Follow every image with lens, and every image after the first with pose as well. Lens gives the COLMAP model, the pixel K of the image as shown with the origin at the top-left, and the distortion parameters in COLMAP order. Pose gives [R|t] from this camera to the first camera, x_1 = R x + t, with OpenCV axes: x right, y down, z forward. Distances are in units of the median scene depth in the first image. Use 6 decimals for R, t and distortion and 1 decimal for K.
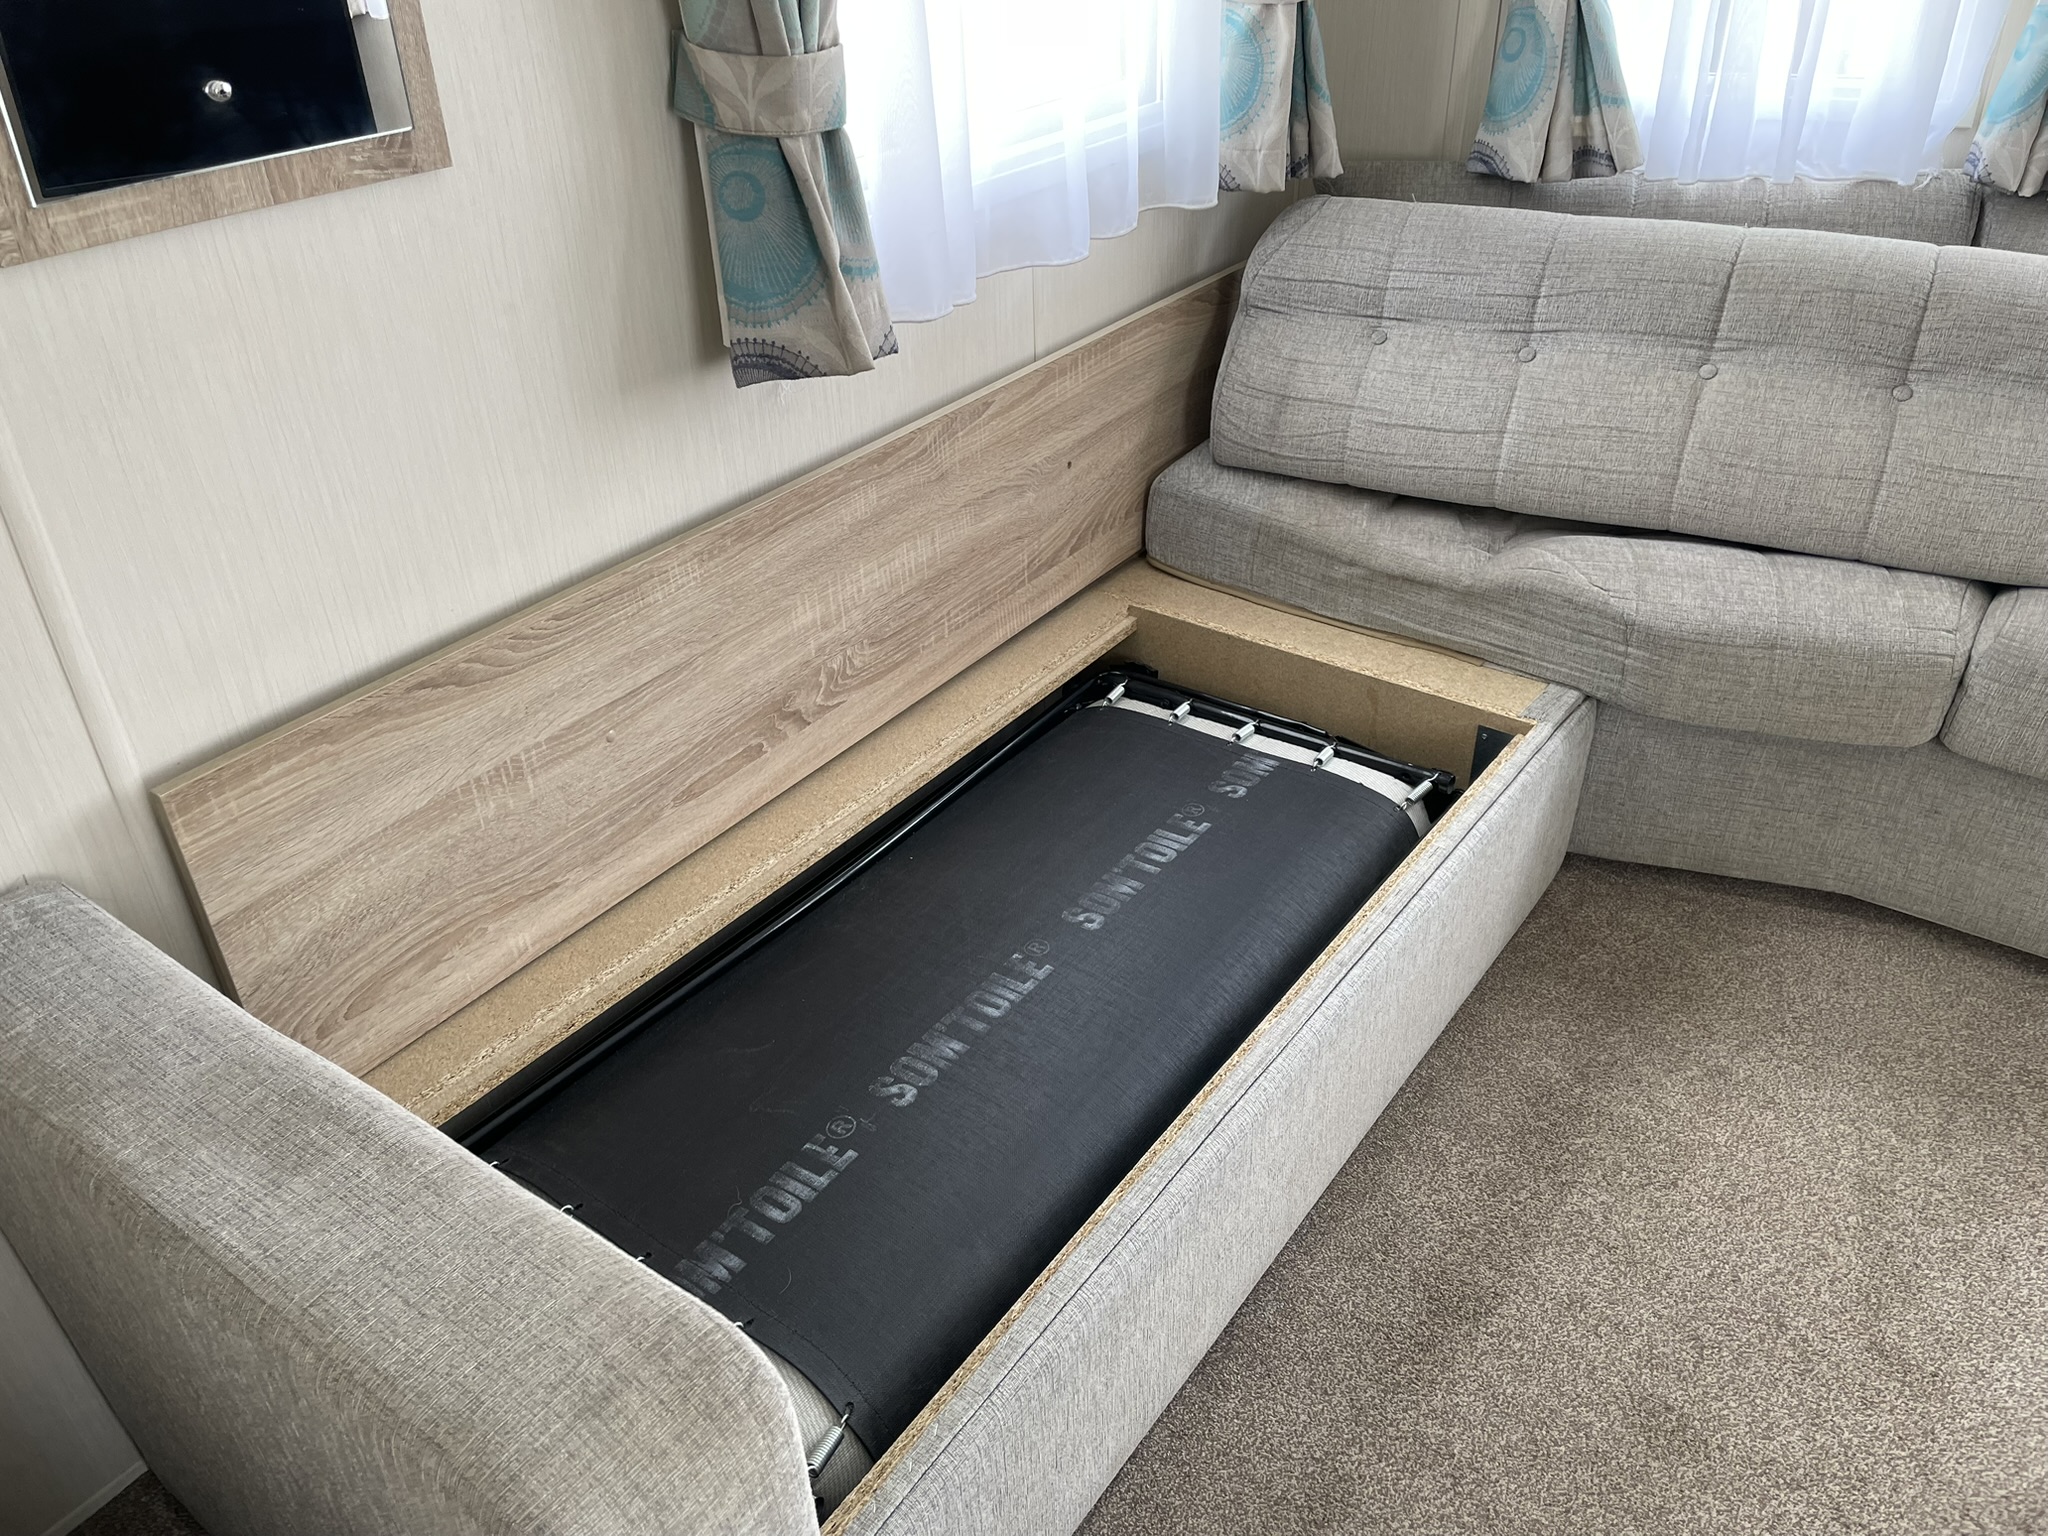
lens RADIAL K [[1591.7, 0, 1002.1], [0, 1591.7, 782.9], [0, 0, 1]] dist [0.078542, -0.098617]
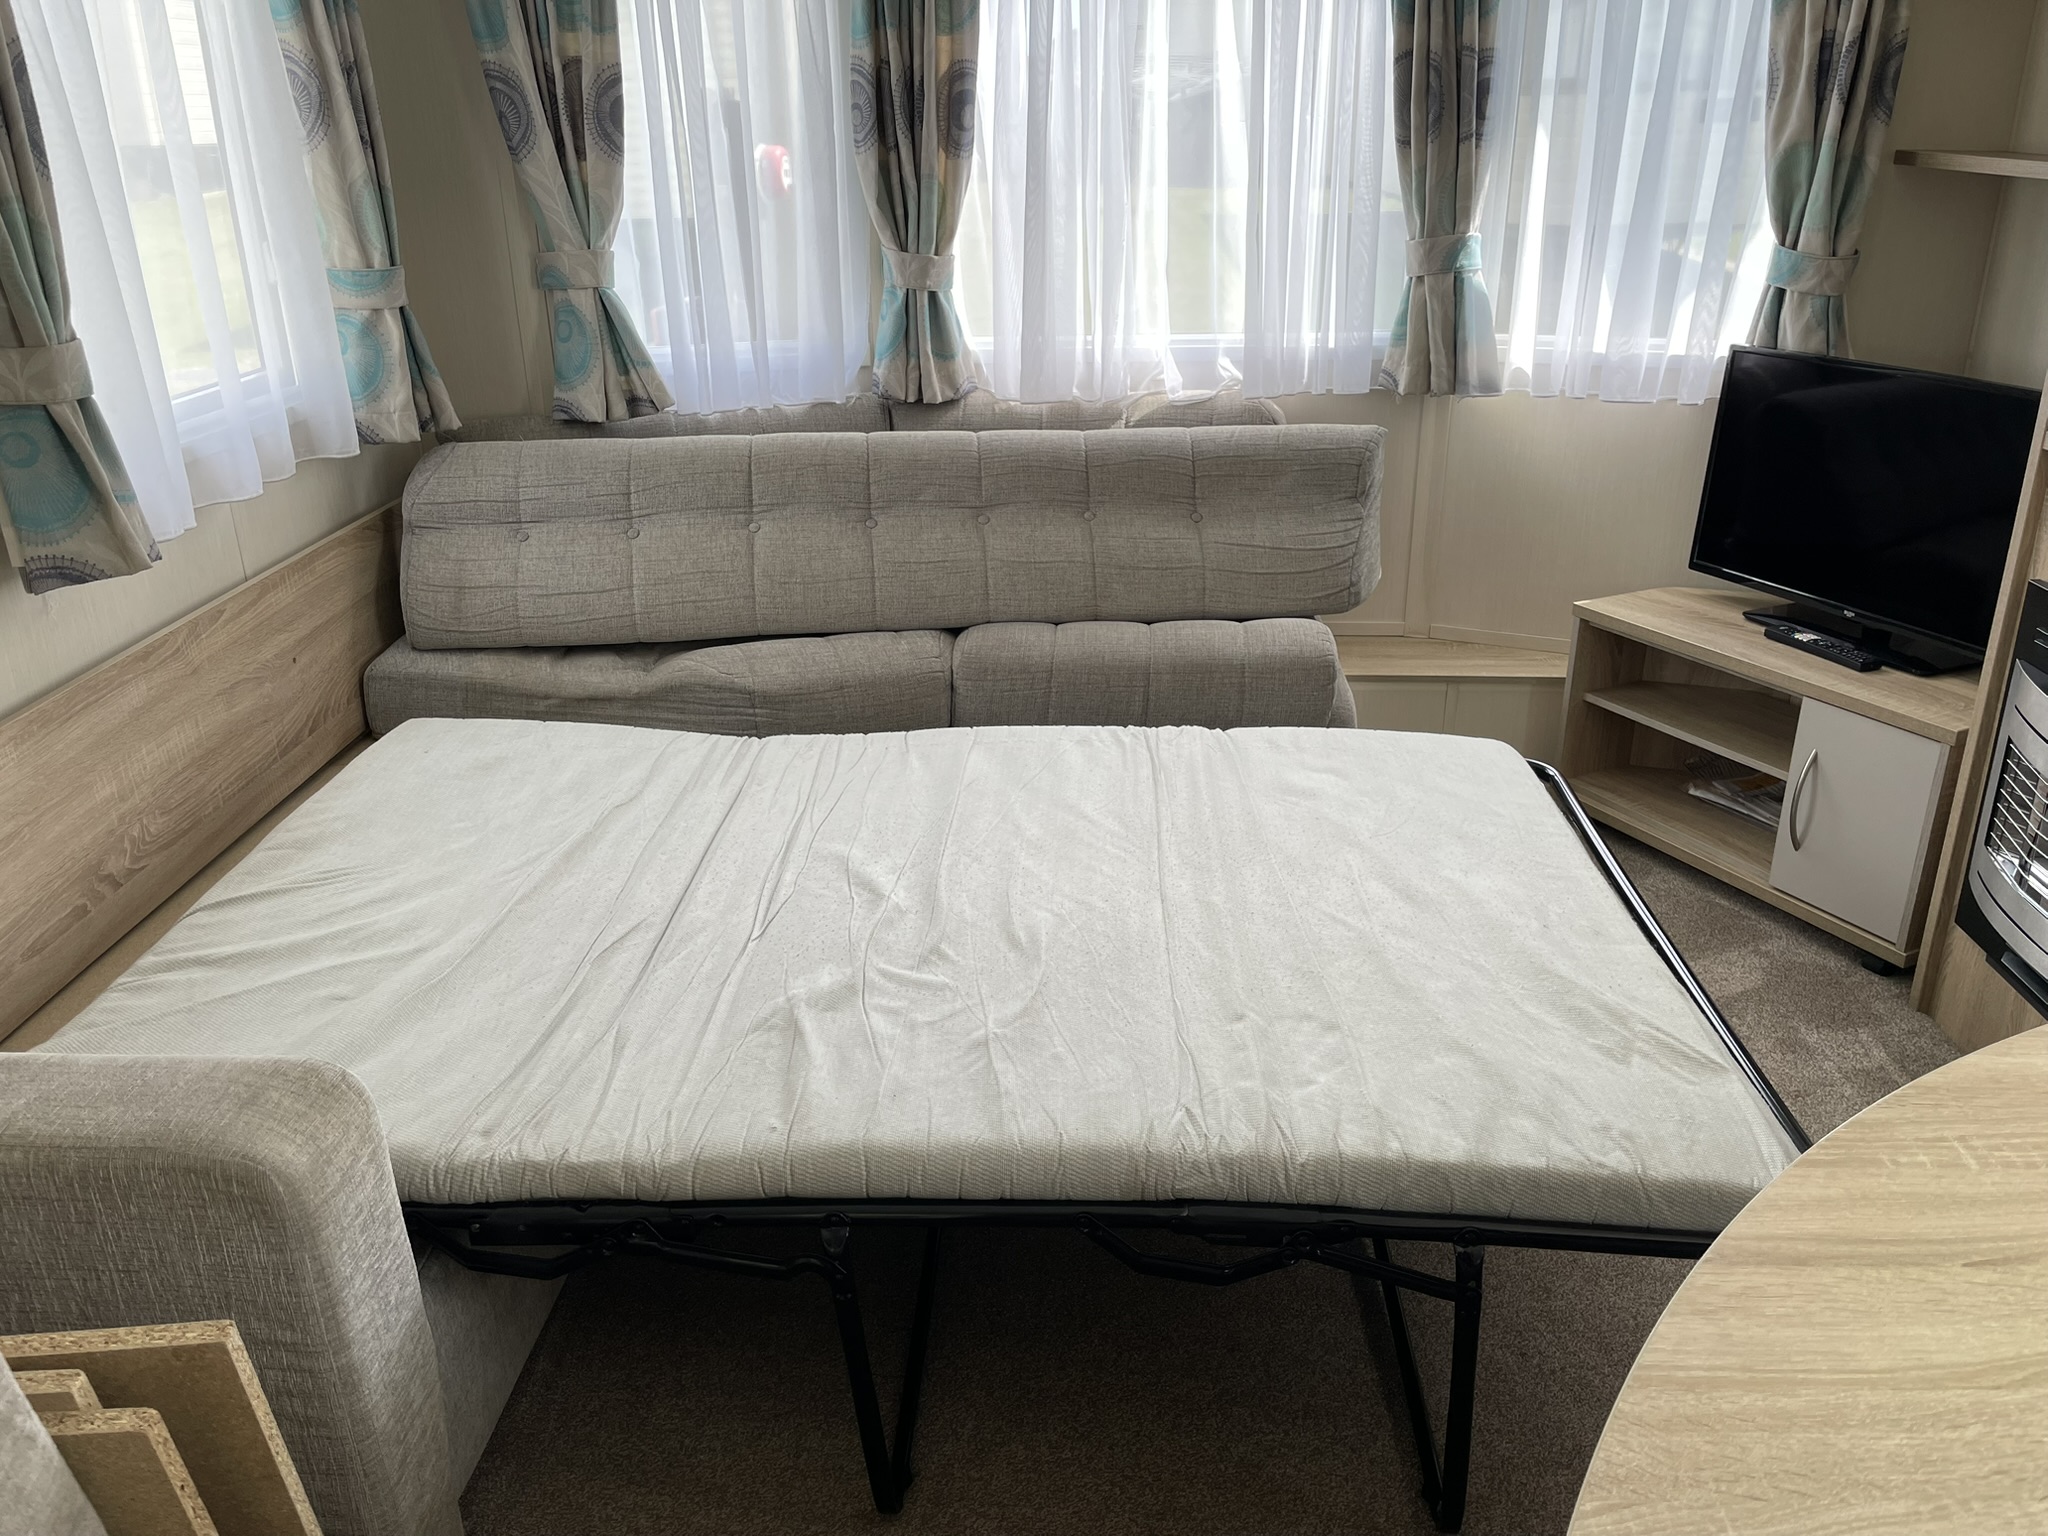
lens RADIAL K [[1591.7, 0, 1033.3], [0, 1591.7, 771.7], [0, 0, 1]] dist [0.078542, -0.098617]
pose [[0.836843, -0.192492, 0.512485, -0.144230], [0.283154, 0.953390, -0.104267, 0.184942], [-0.468527, 0.232367, 0.852343, -0.321159]]
